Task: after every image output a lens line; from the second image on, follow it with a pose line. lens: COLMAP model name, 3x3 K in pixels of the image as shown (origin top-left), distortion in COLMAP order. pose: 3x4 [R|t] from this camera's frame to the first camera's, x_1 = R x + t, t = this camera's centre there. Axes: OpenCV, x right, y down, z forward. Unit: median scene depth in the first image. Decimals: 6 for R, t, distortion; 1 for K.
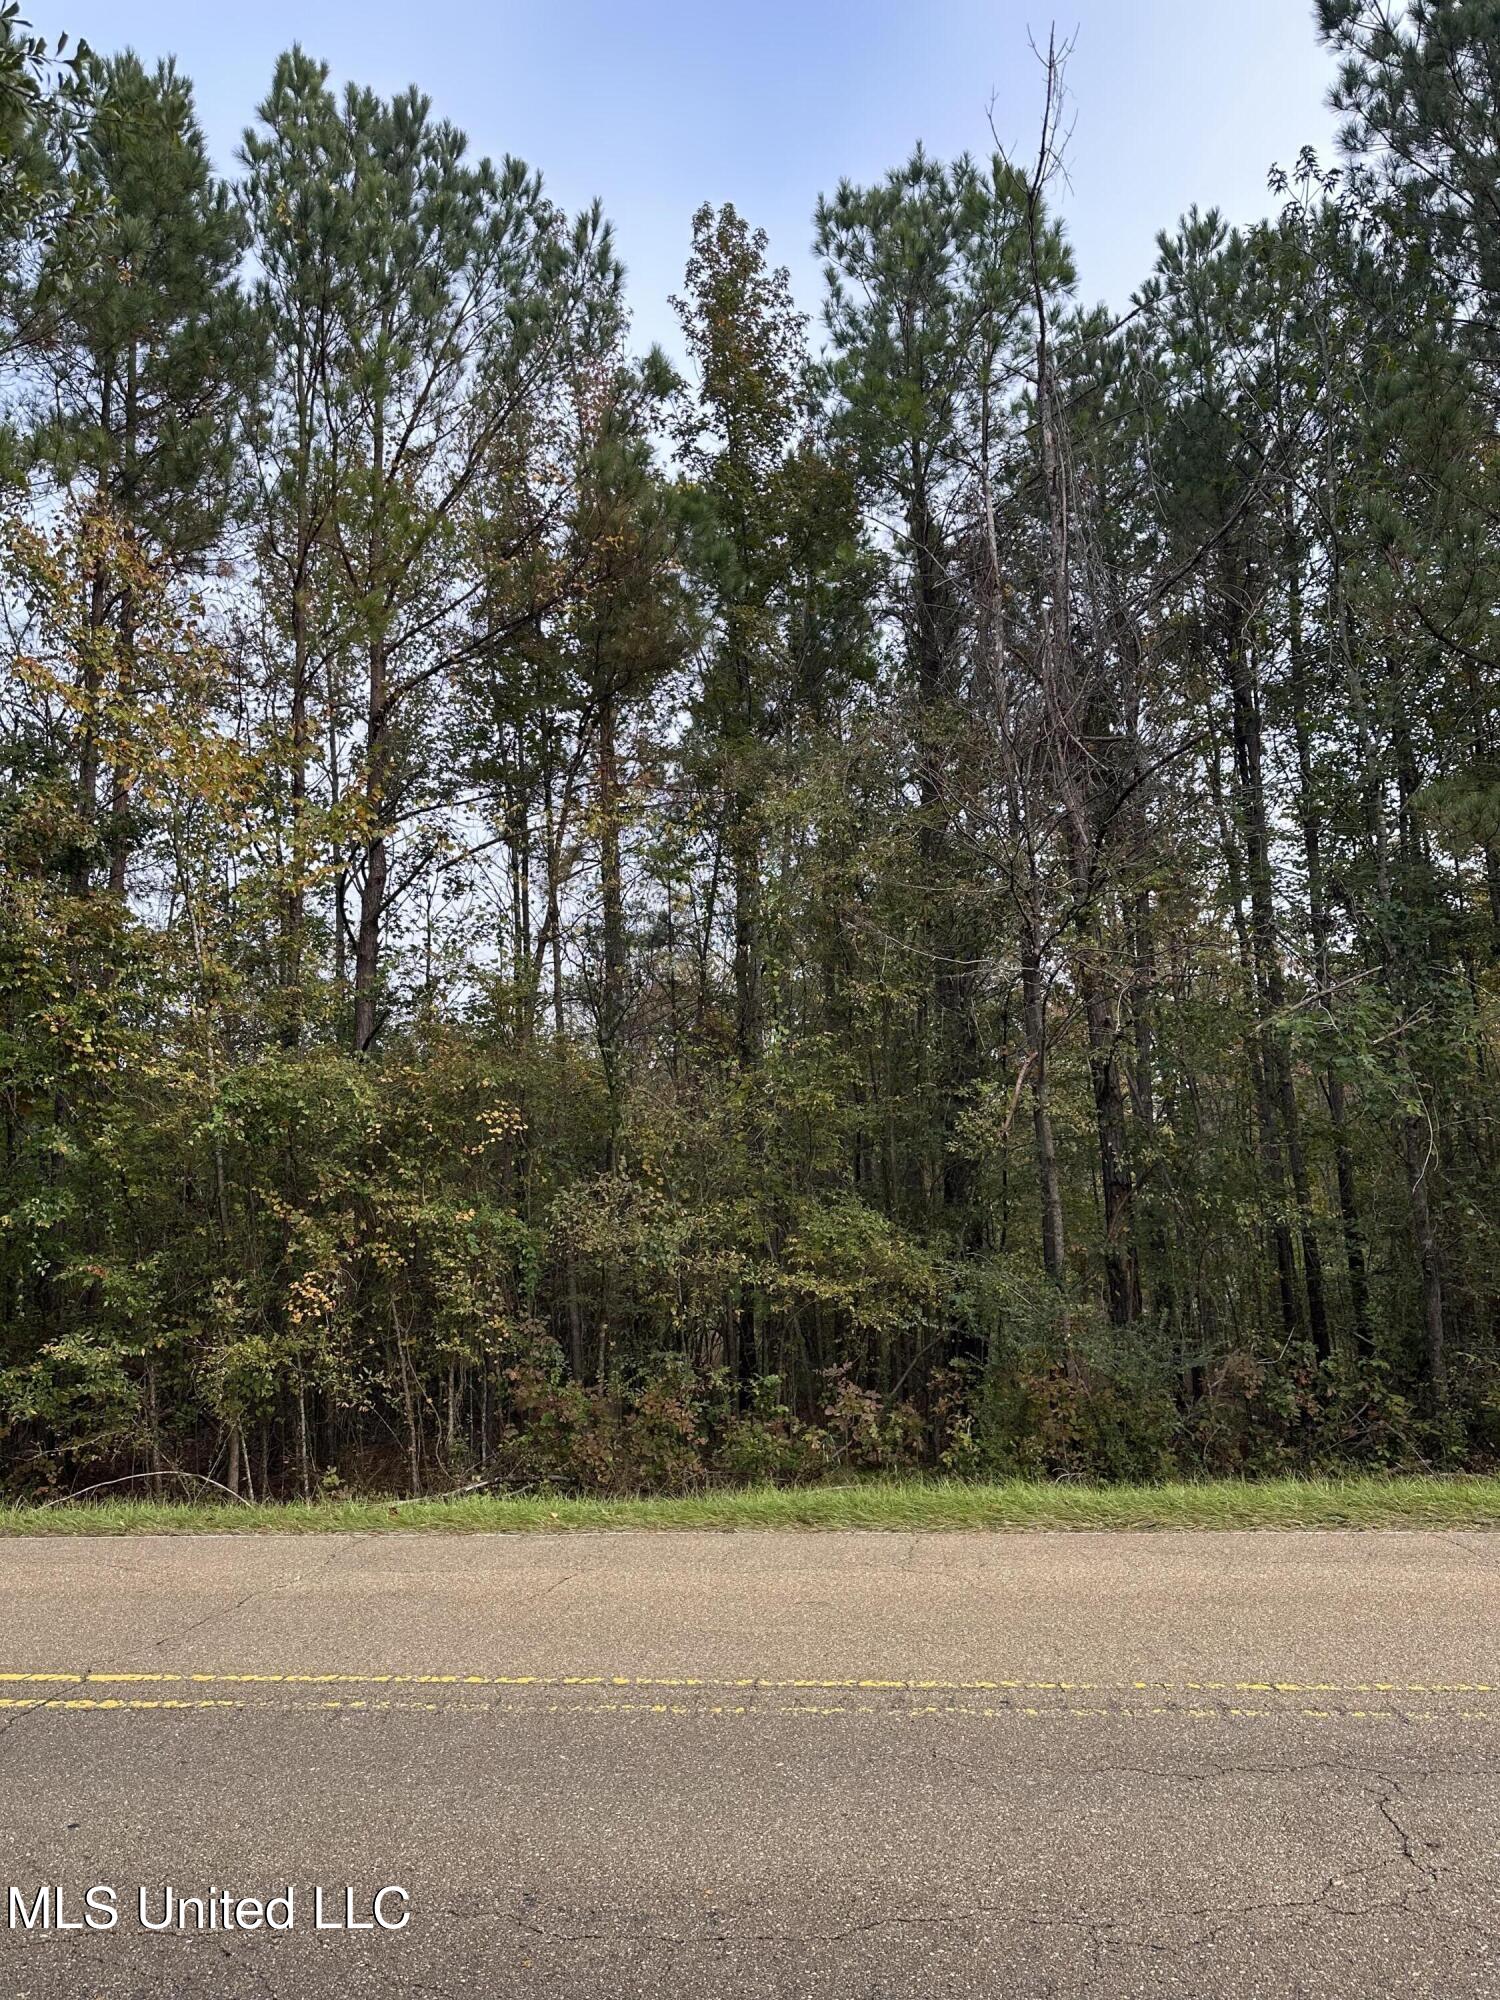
lens RADIAL K [[1392.1, 0, 747.0], [0, 1392.1, 983.0], [0, 0, 1]] dist [0.044430, -0.051135]
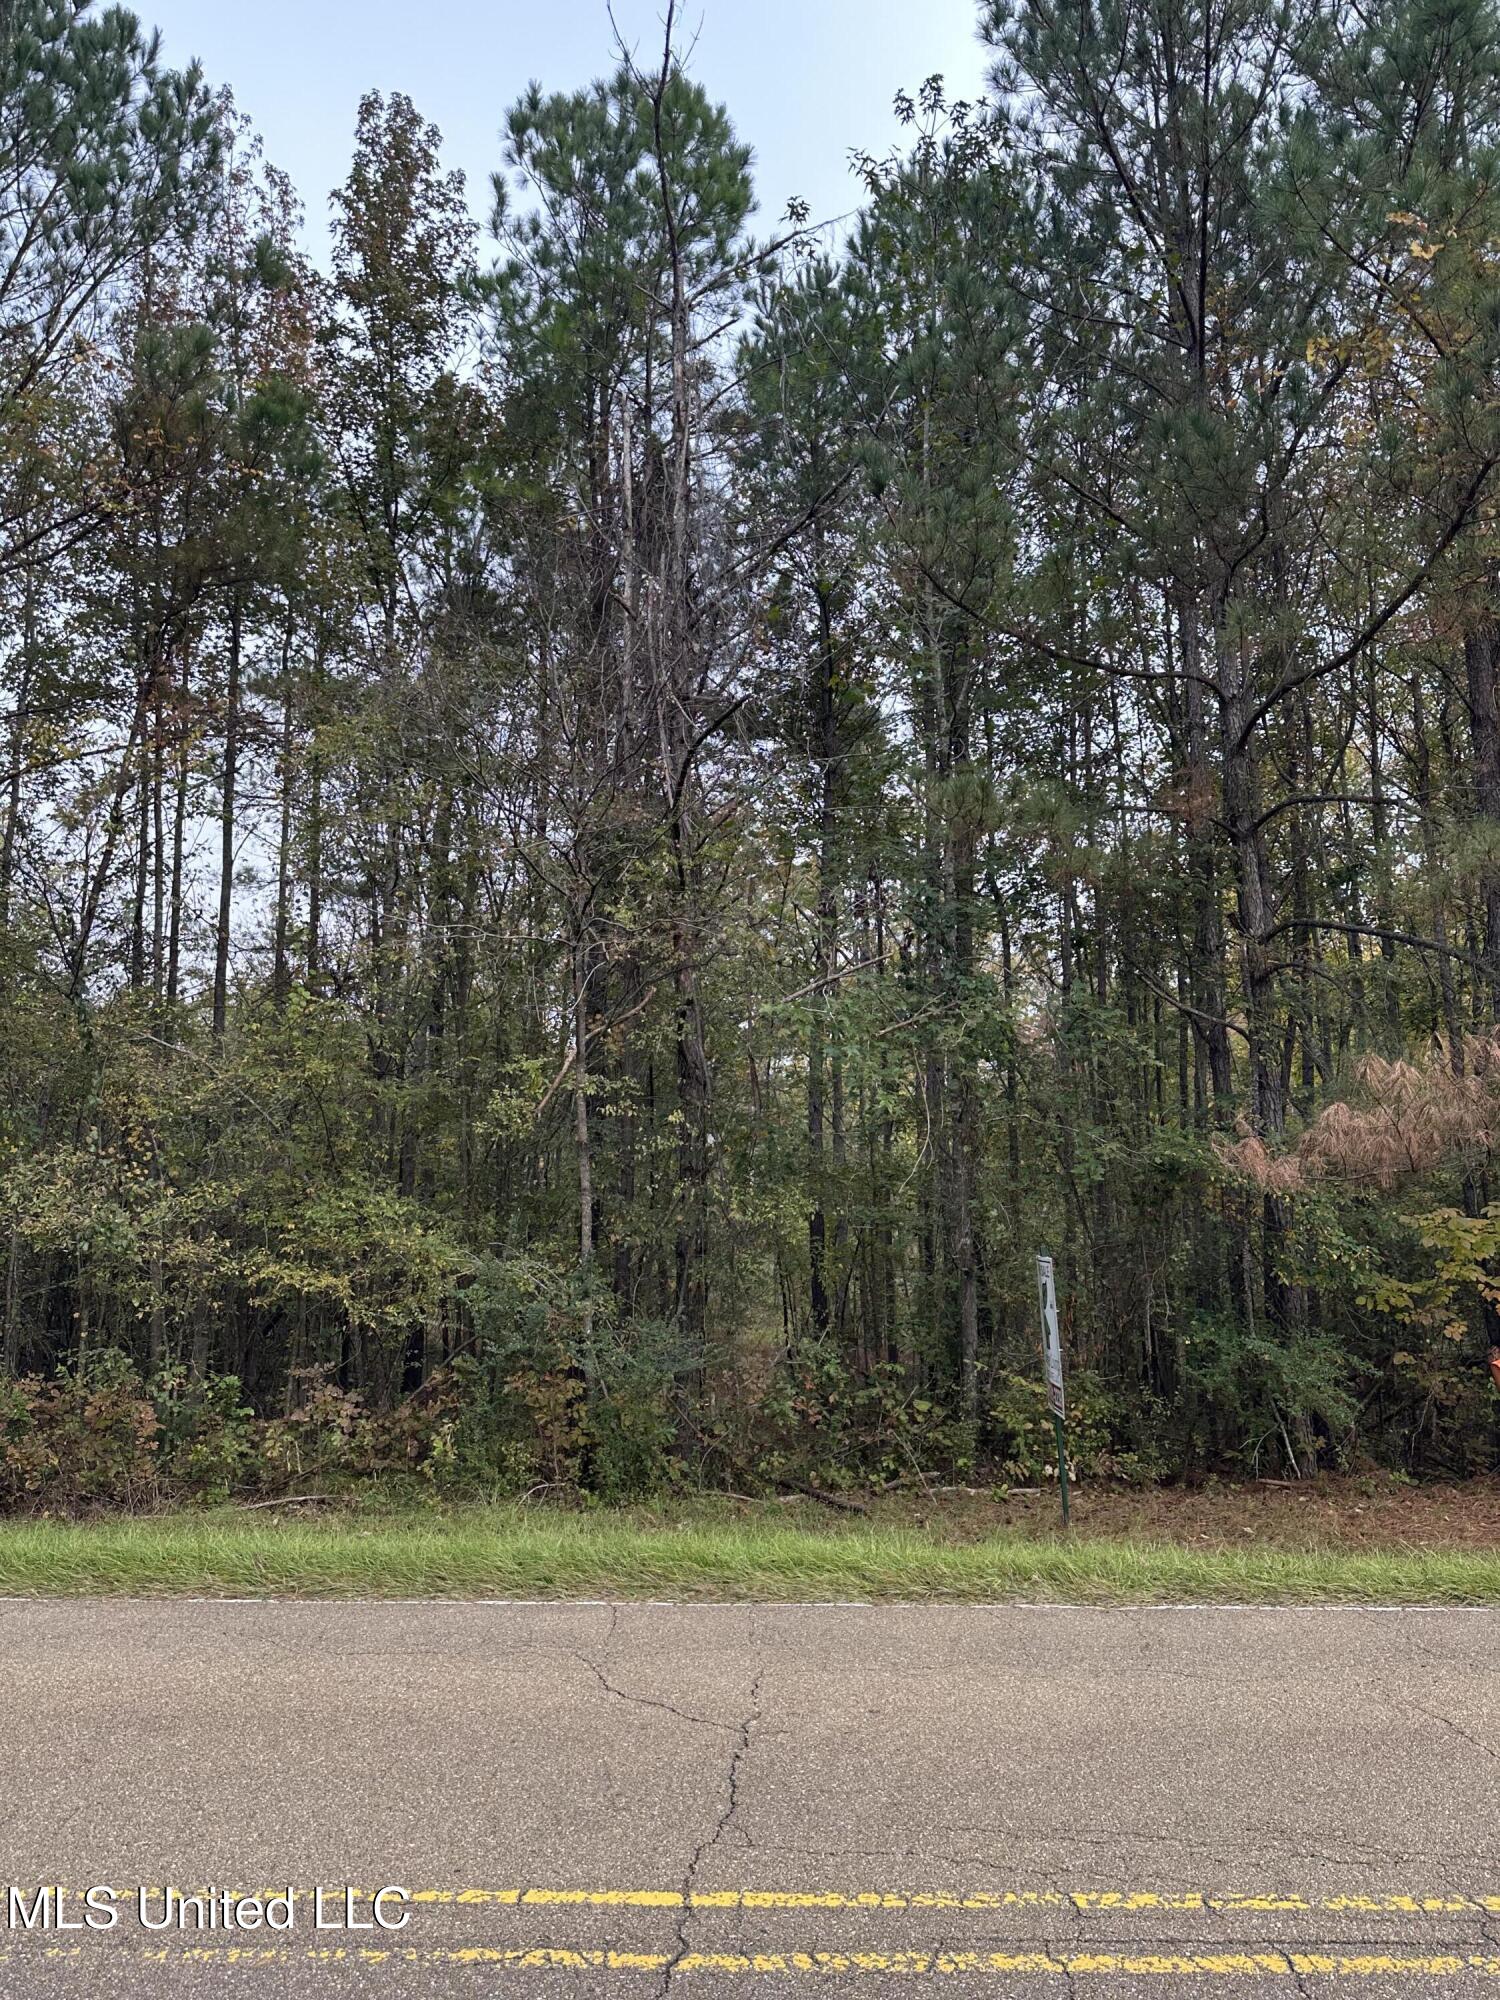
lens RADIAL K [[1392.1, 0, 748.7], [0, 1392.1, 983.1], [0, 0, 1]] dist [0.044430, -0.051135]
pose [[0.994149, 0.043869, 0.098708, 0.218345], [-0.046232, 0.998693, 0.021770, -0.005422], [-0.097624, -0.026206, 0.994878, 0.067516]]
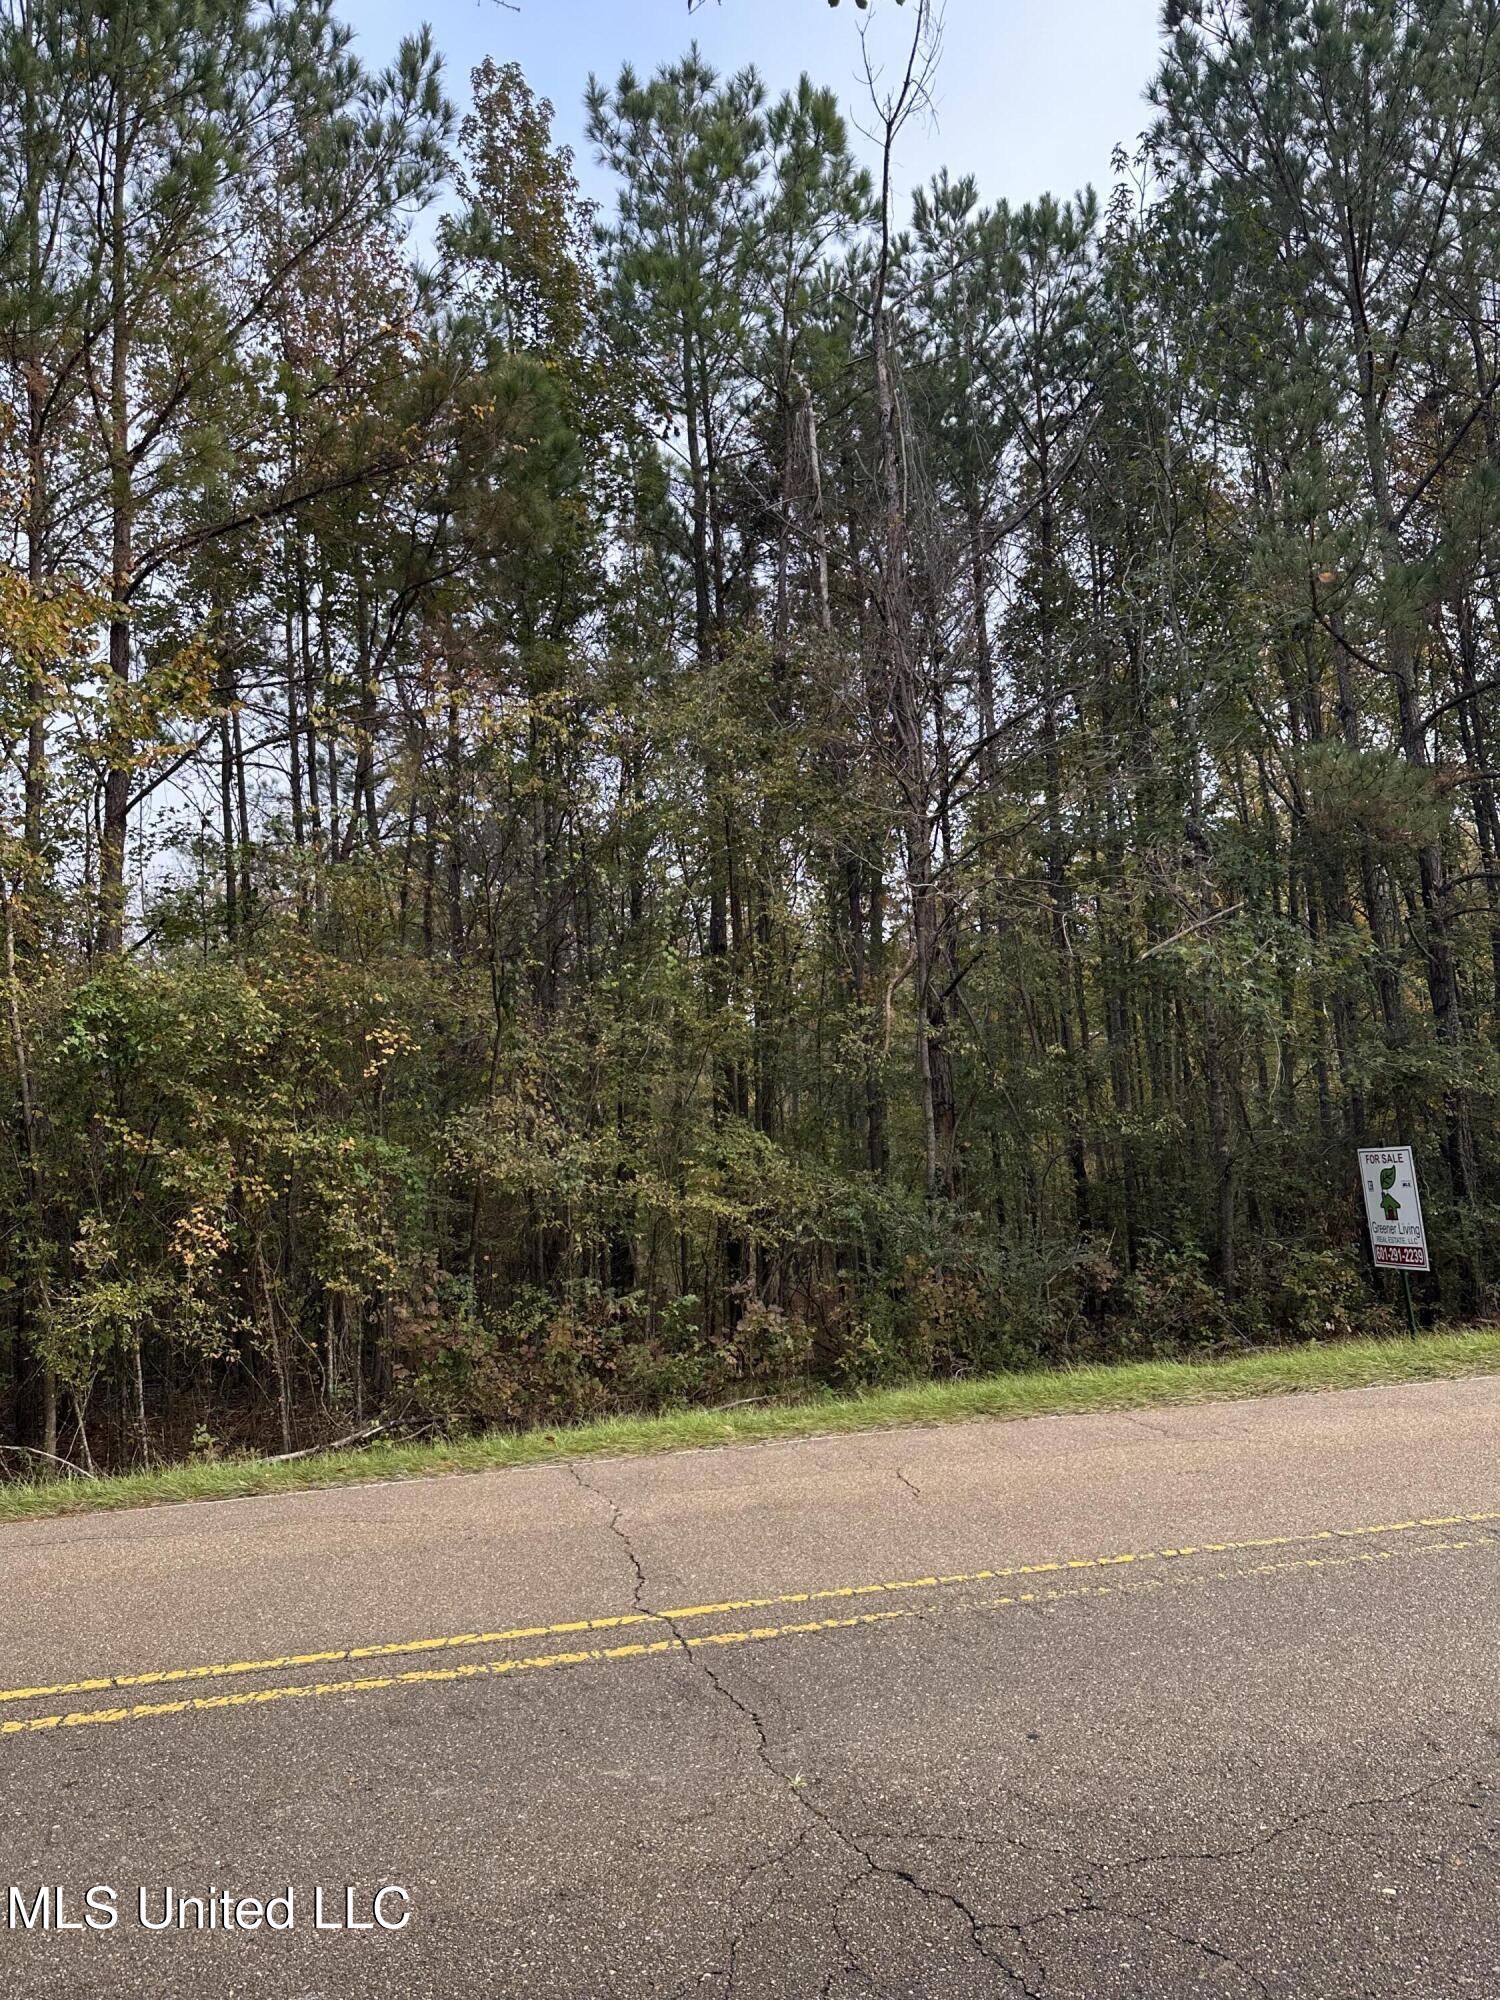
lens RADIAL K [[1392.1, 0, 756.0], [0, 1392.1, 1003.1], [0, 0, 1]] dist [0.044430, -0.051135]
pose [[0.946129, 0.010997, 0.323603, -0.226542], [-0.028306, 0.998406, 0.048828, 0.021141], [-0.322551, -0.055358, 0.944932, 0.054429]]
